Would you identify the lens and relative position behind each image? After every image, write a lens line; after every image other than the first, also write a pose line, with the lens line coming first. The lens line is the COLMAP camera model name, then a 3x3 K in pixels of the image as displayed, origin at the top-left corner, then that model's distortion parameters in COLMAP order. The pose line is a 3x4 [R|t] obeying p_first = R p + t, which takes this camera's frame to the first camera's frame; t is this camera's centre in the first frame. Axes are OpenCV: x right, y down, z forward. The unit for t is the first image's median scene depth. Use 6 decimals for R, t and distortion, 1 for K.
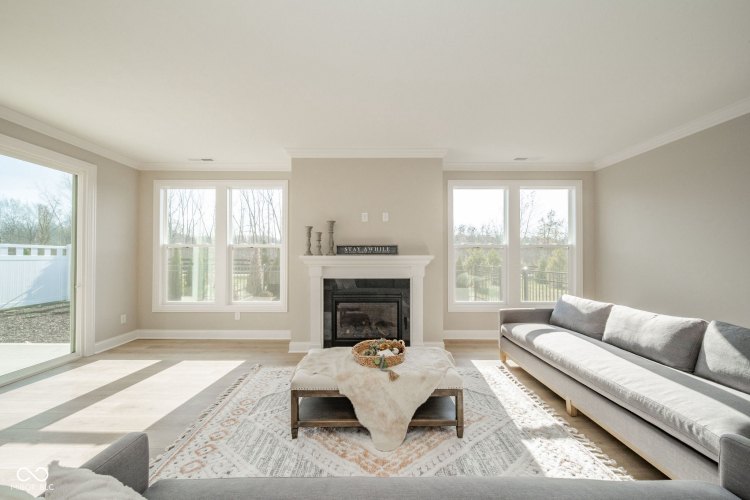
lens RADIAL K [[271.2, 0, 373.7], [0, 271.2, 253.6], [0, 0, 1]] dist [-0.000184, -0.000039]
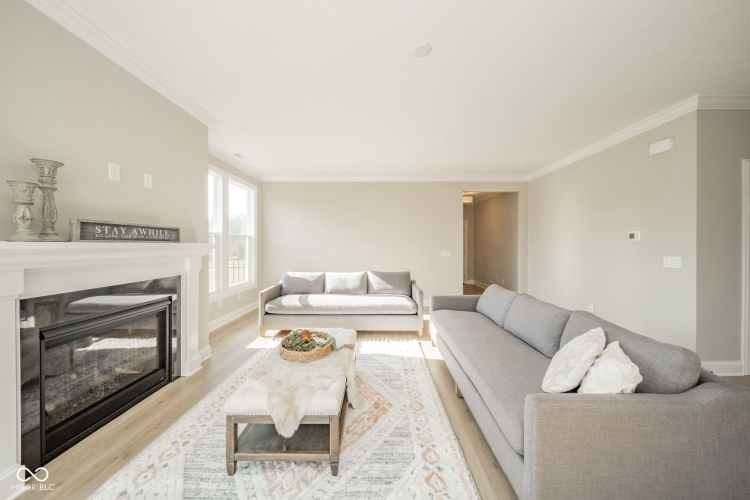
lens RADIAL K [[260.5, 0, 379.0], [0, 260.5, 247.1], [0, 0, 1]] dist [-0.000577, -0.000120]
pose [[0.001083, -0.008892, 0.999960, -0.579079], [-0.010320, 0.999907, 0.008903, 0.006286], [-0.999946, -0.010329, 0.000991, 0.486239]]
